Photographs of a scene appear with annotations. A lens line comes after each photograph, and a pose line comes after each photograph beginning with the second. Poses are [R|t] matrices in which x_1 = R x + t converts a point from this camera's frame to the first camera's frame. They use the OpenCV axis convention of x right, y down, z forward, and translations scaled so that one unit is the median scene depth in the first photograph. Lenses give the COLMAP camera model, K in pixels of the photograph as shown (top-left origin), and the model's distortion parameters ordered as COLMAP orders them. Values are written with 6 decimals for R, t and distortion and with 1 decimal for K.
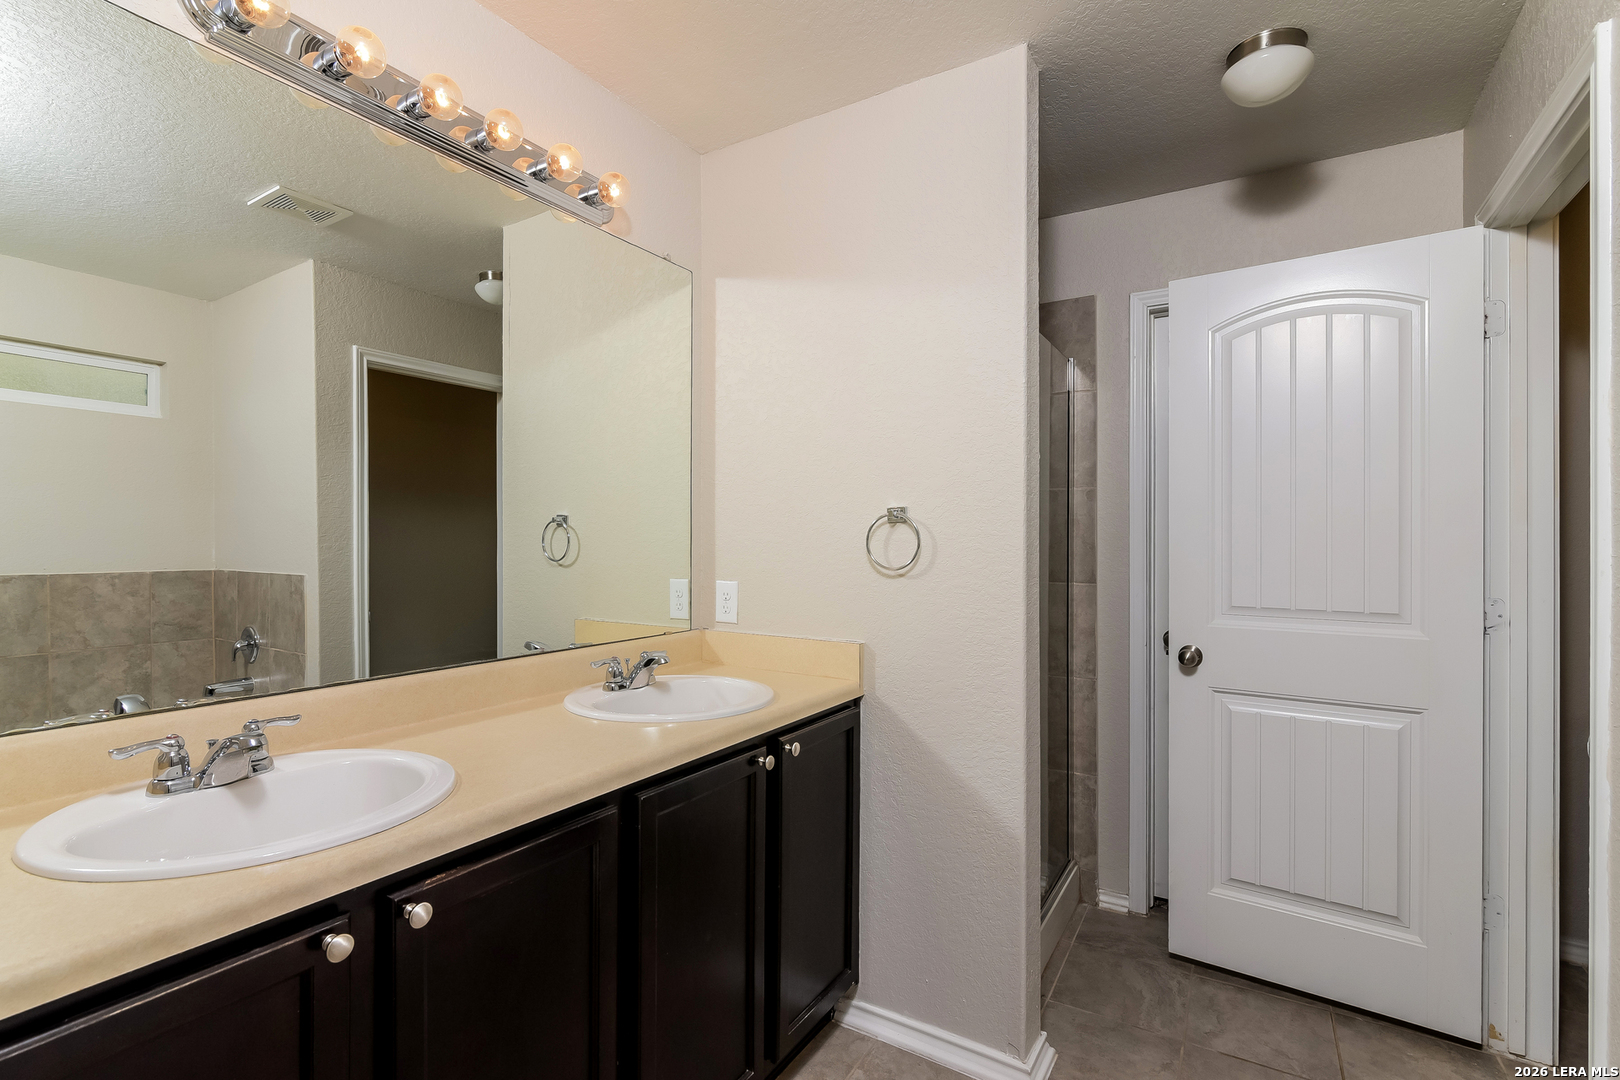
lens RADIAL K [[744.3, 0, 809.2], [0, 744.3, 543.1], [0, 0, 1]] dist [-0.005468, -0.000455]
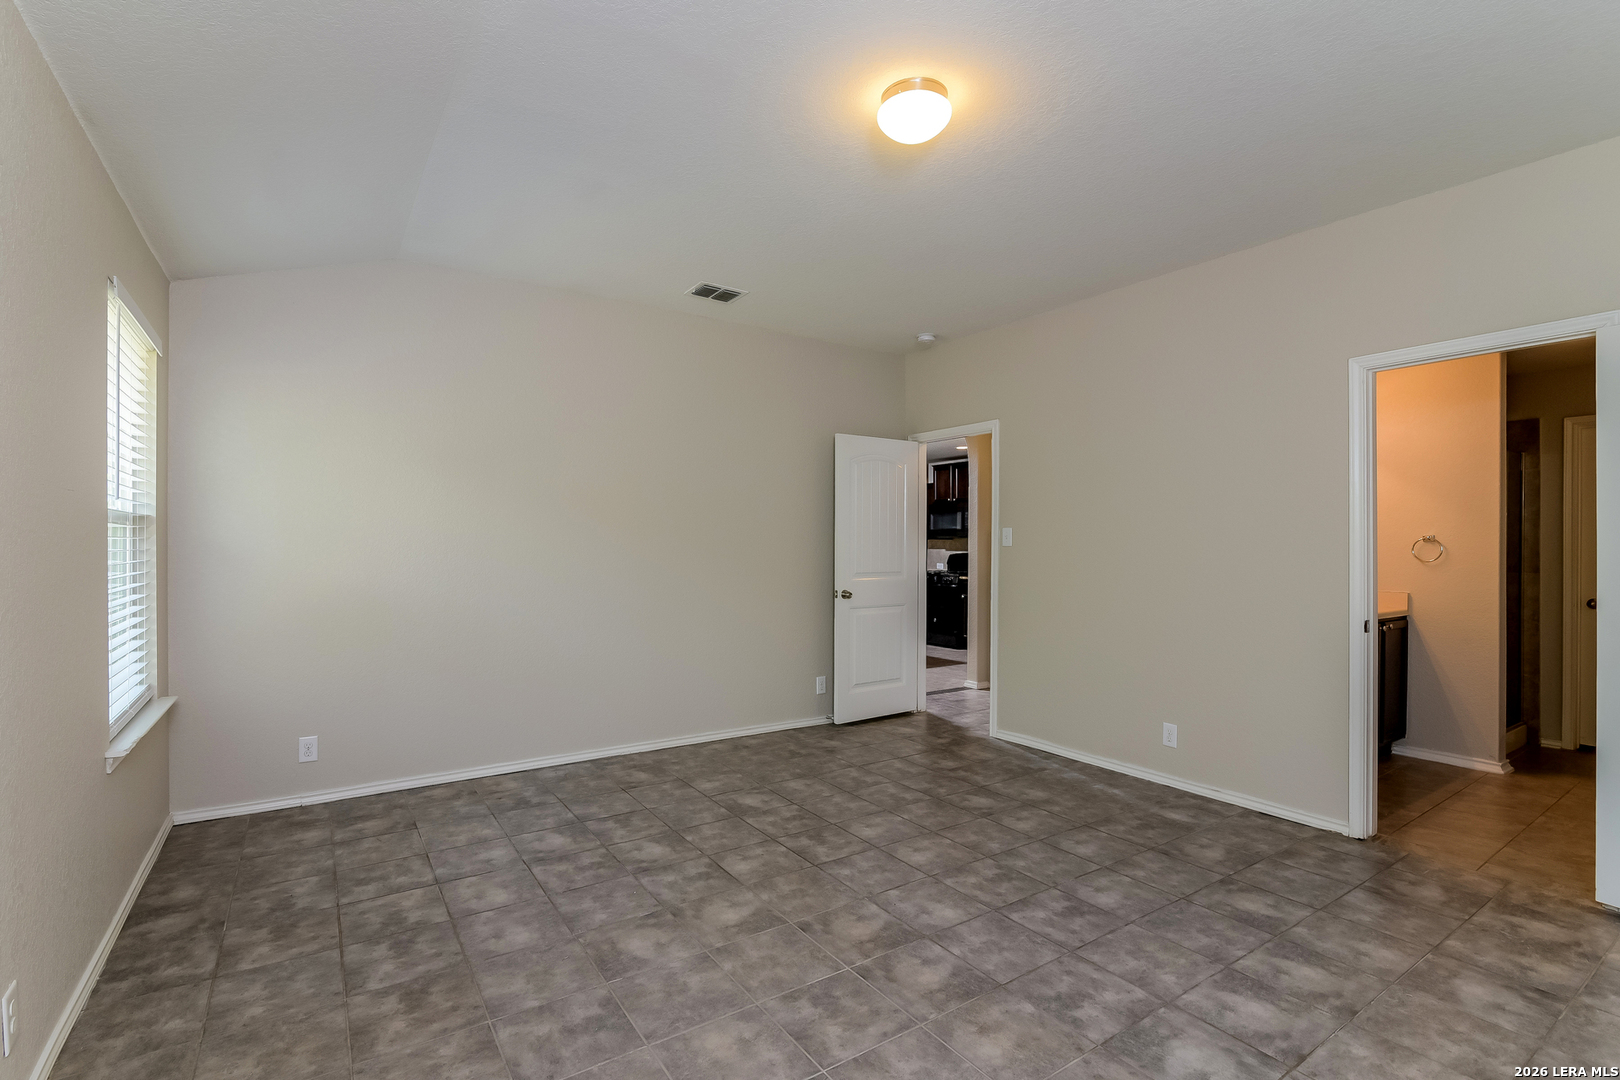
lens RADIAL K [[744.3, 0, 808.6], [0, 744.3, 546.4], [0, 0, 1]] dist [-0.005468, -0.000455]
pose [[0.913637, 0.000425, -0.406531, -0.532727], [-0.000869, 0.999999, -0.000908, -0.008325], [0.406530, 0.001183, 0.913637, -1.438464]]
